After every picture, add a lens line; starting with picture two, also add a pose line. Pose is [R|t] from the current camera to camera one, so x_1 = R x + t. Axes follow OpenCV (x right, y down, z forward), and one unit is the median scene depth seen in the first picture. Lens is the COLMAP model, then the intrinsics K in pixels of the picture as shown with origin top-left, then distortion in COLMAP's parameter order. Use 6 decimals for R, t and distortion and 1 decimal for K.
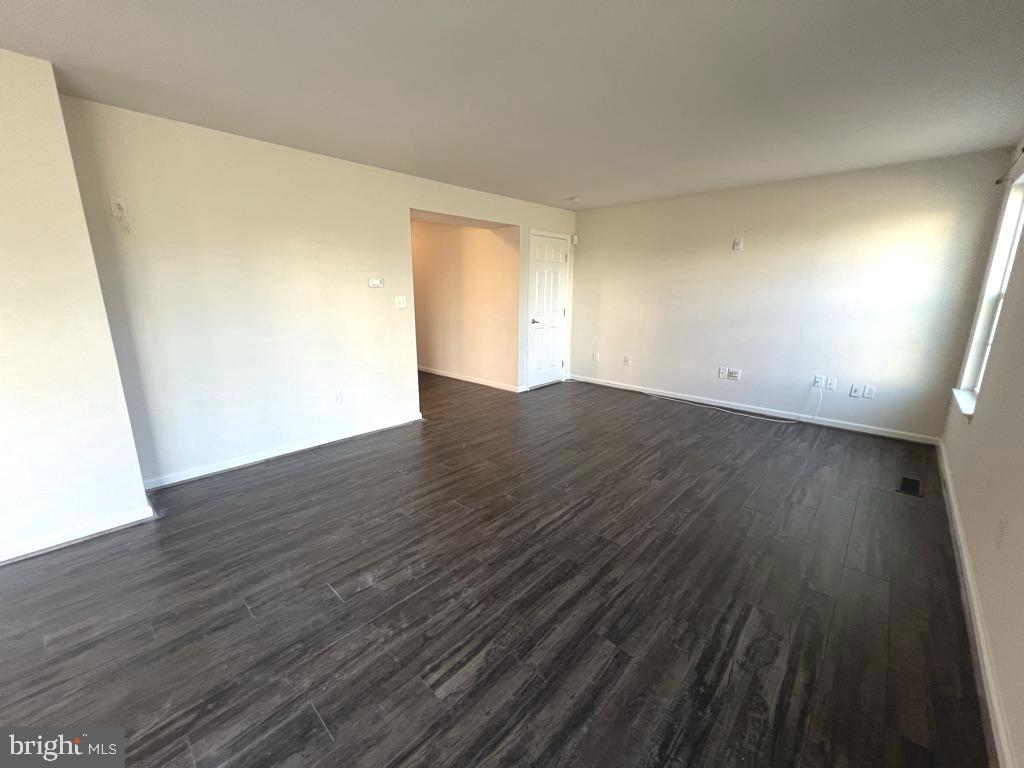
lens RADIAL K [[409.5, 0, 512.7], [0, 409.5, 382.0], [0, 0, 1]] dist [-0.000522, -0.000153]
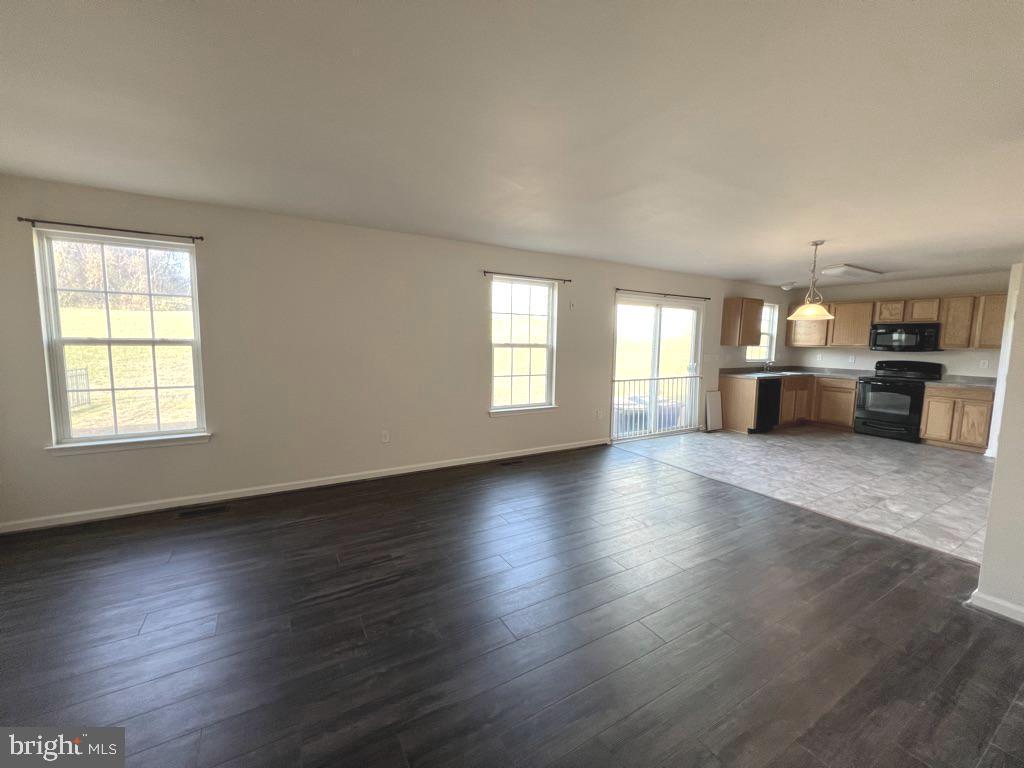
lens RADIAL K [[408.2, 0, 512.4], [0, 408.2, 382.1], [0, 0, 1]] dist [-0.000654, 0.000242]
pose [[-0.958130, -0.046281, 0.282567, -0.142498], [0.046319, 0.948801, 0.312461, -0.431545], [-0.282561, 0.312467, -0.906931, 1.842209]]
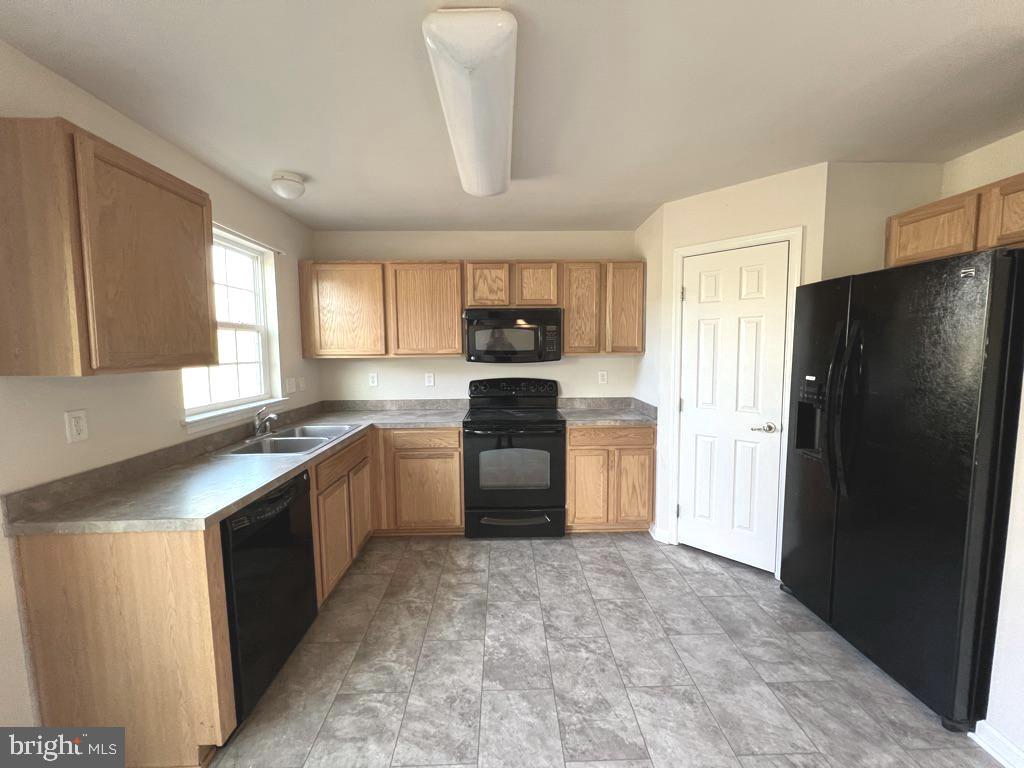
lens RADIAL K [[409.5, 0, 512.7], [0, 409.5, 382.0], [0, 0, 1]] dist [-0.000522, -0.000153]
pose [[-0.712979, 0.063520, -0.698302, -0.761437], [-0.148548, 0.959600, 0.238960, 0.008090], [0.685269, 0.274105, -0.674739, -0.160158]]
